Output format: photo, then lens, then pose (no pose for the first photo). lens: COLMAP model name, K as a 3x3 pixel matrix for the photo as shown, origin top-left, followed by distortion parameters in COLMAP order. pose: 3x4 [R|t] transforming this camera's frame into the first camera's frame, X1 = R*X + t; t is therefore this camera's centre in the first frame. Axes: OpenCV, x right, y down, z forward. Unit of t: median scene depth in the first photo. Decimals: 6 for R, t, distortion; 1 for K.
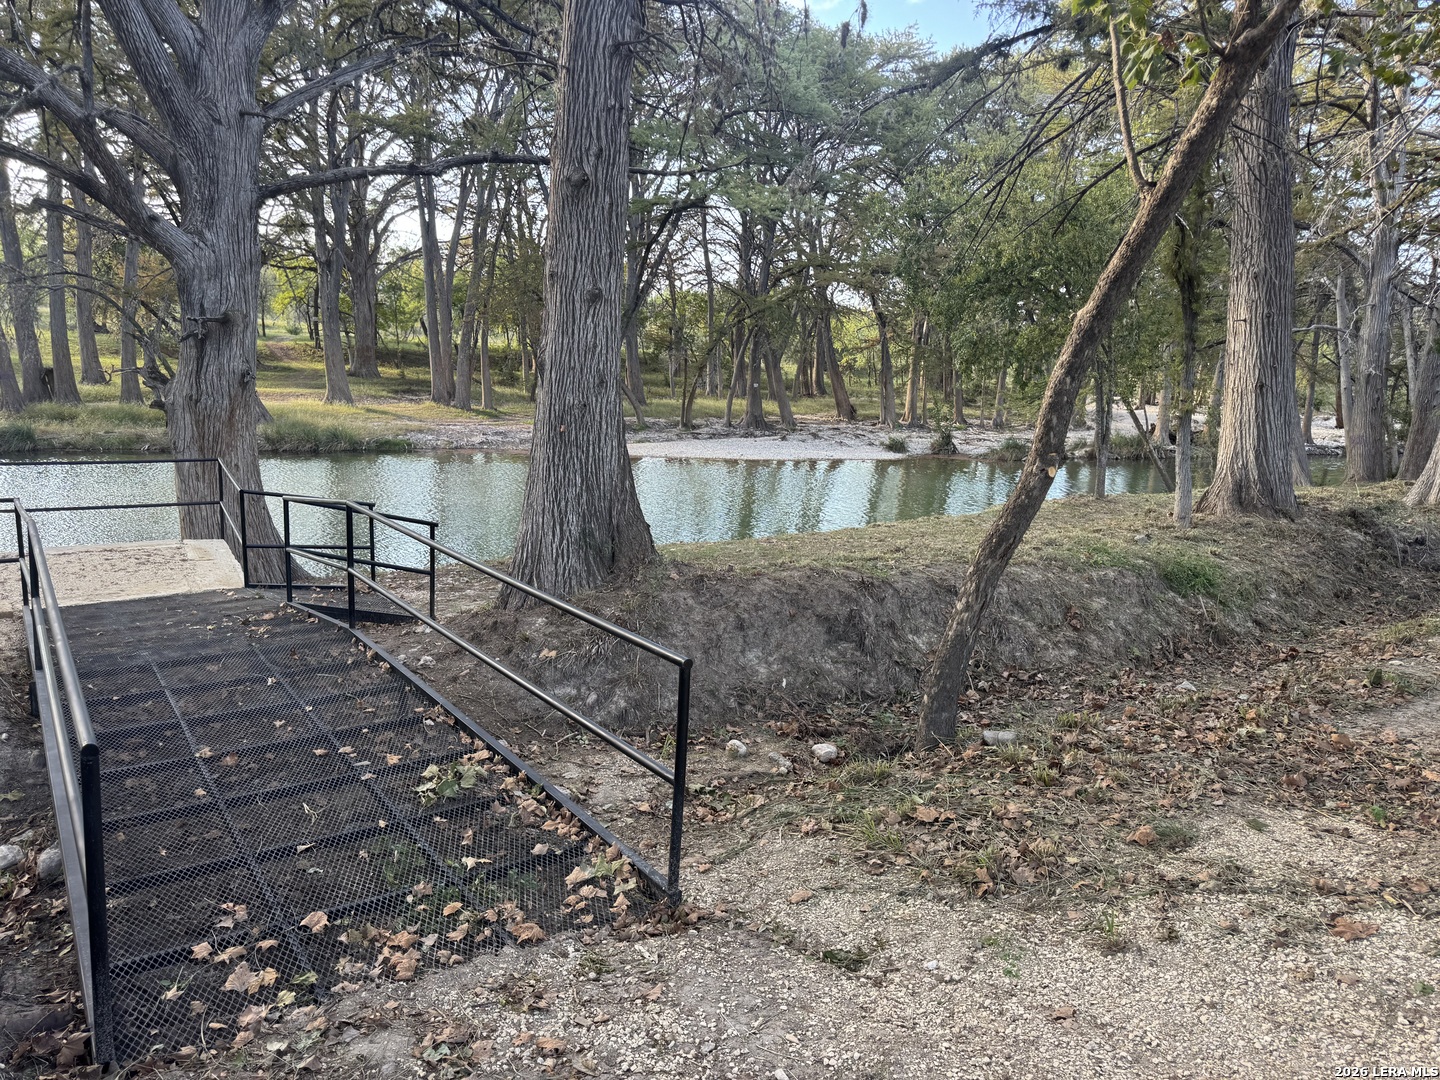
lens RADIAL K [[1014.4, 0, 717.7], [0, 1014.4, 549.4], [0, 0, 1]] dist [0.053498, -0.057886]
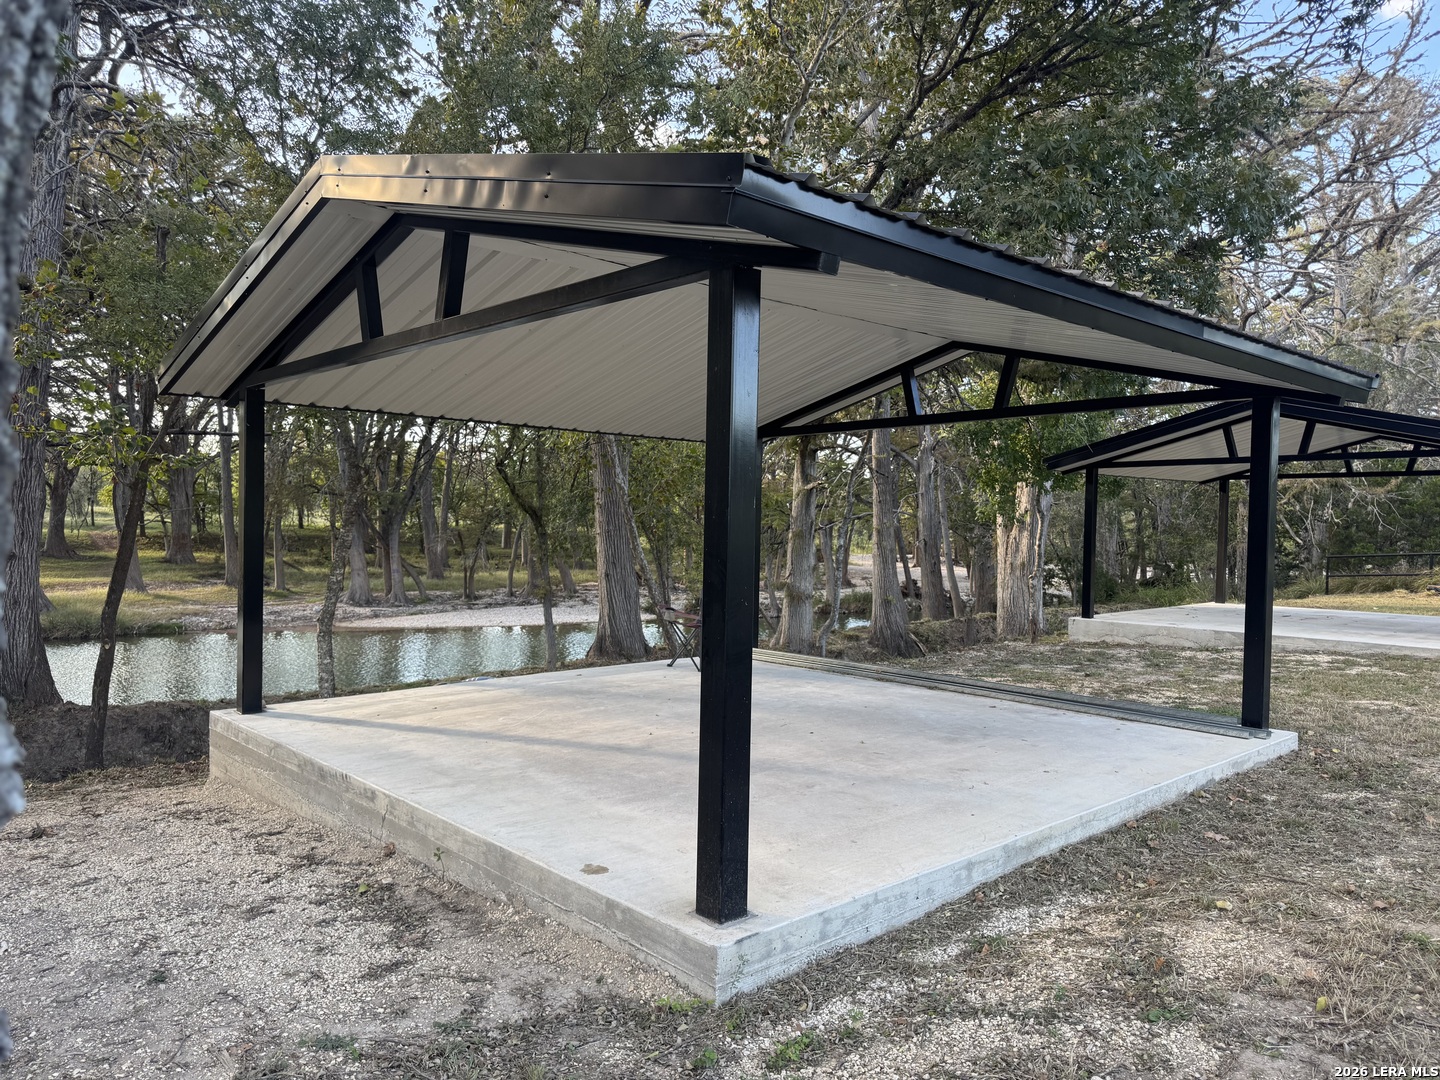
lens RADIAL K [[1014.4, 0, 714.9], [0, 1014.4, 542.3], [0, 0, 1]] dist [0.053498, -0.057886]
pose [[0.994184, -0.033488, 0.102358, 0.120661], [0.049838, 0.985594, -0.161621, 0.011106], [-0.095471, 0.165782, 0.981530, -0.119319]]
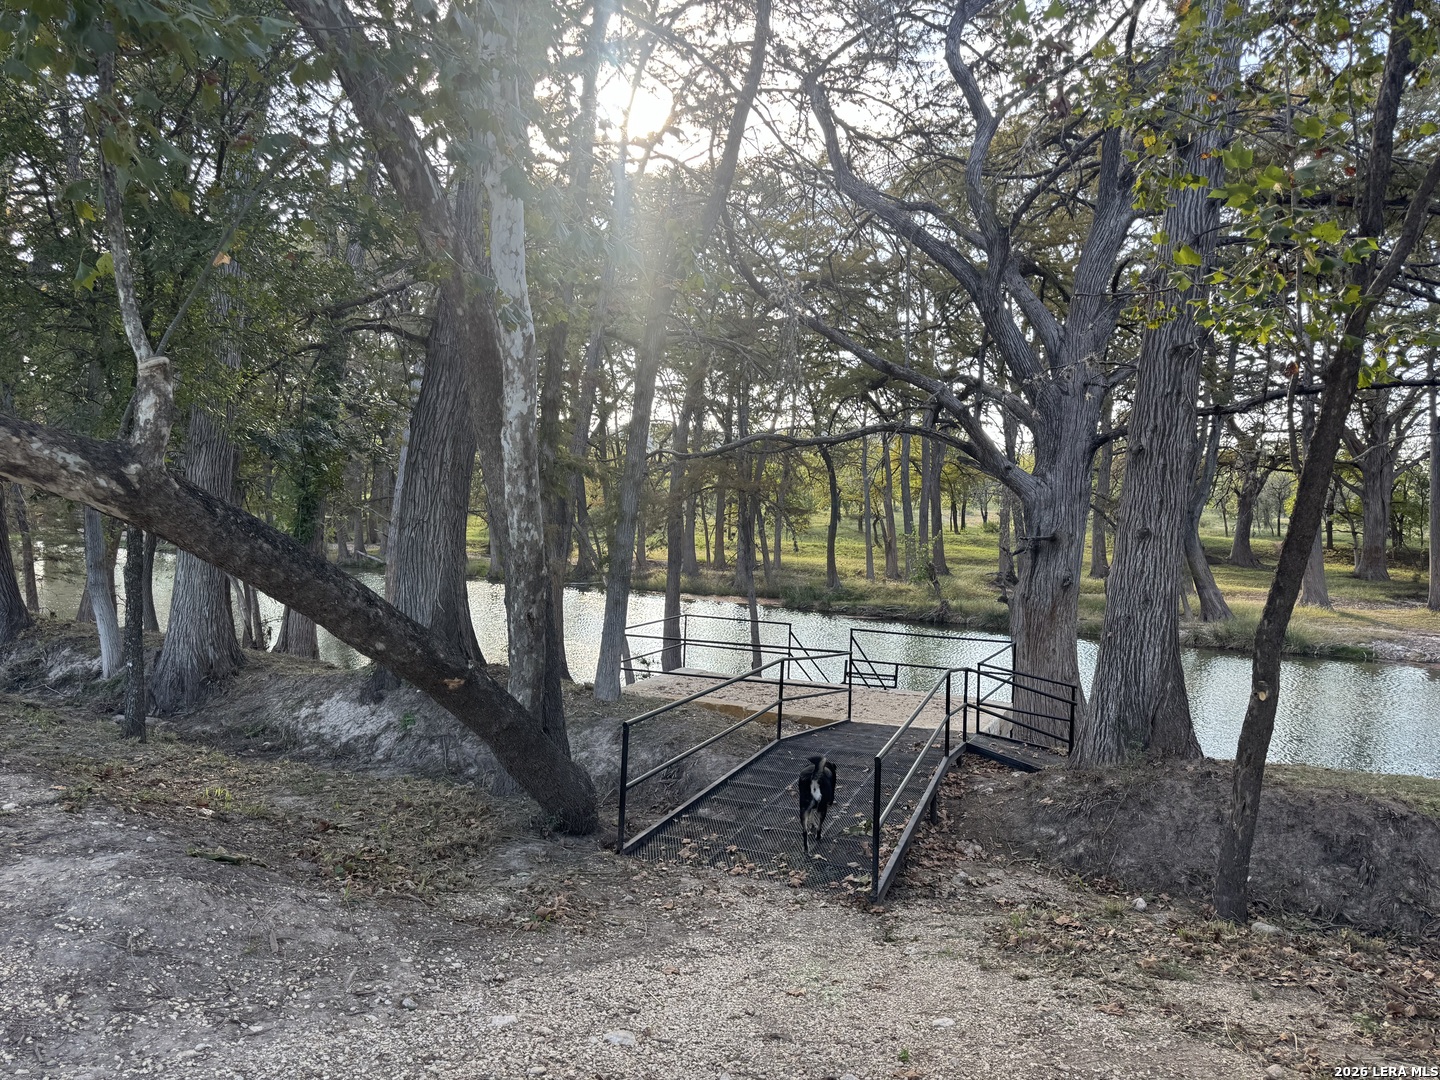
lens RADIAL K [[1014.4, 0, 726.3], [0, 1014.4, 545.1], [0, 0, 1]] dist [0.053498, -0.057886]
pose [[0.592257, 0.007219, -0.805717, 0.076542], [-0.161854, 0.980644, -0.110187, -0.001187], [0.789326, 0.195667, 0.581962, -0.020184]]
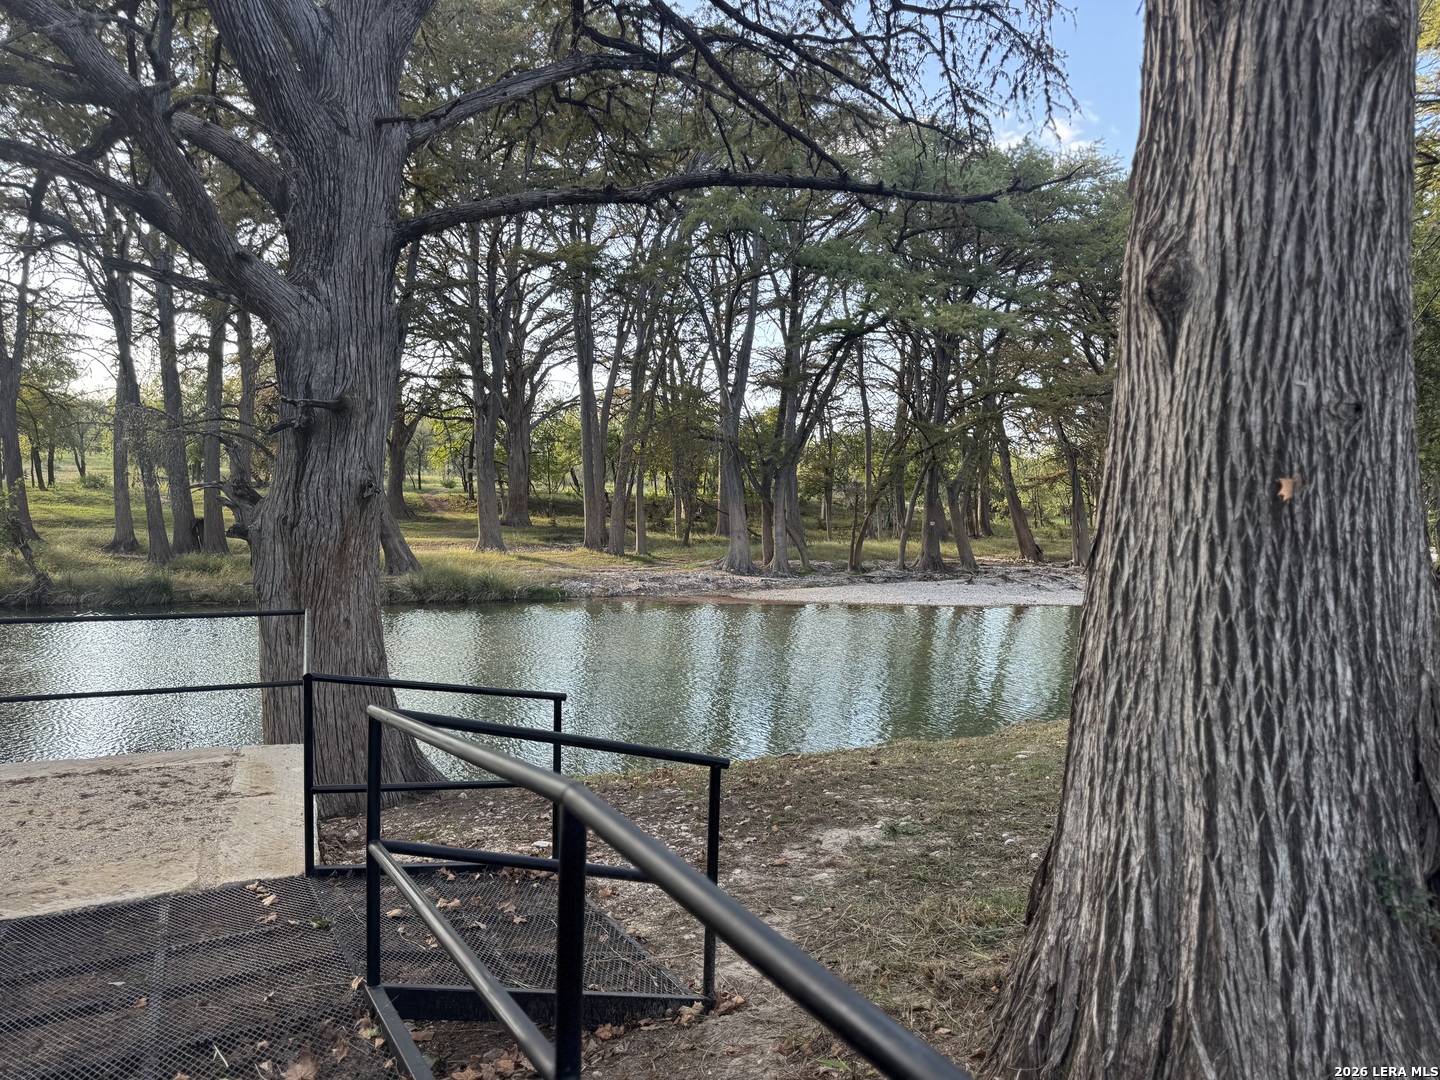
lens RADIAL K [[1014.4, 0, 732.8], [0, 1014.4, 557.7], [0, 0, 1]] dist [0.053498, -0.057886]
pose [[0.993144, -0.014143, -0.116041, -0.034591], [-0.001815, 0.990670, -0.136273, -0.007909], [0.116885, 0.135550, 0.983852, 0.090171]]
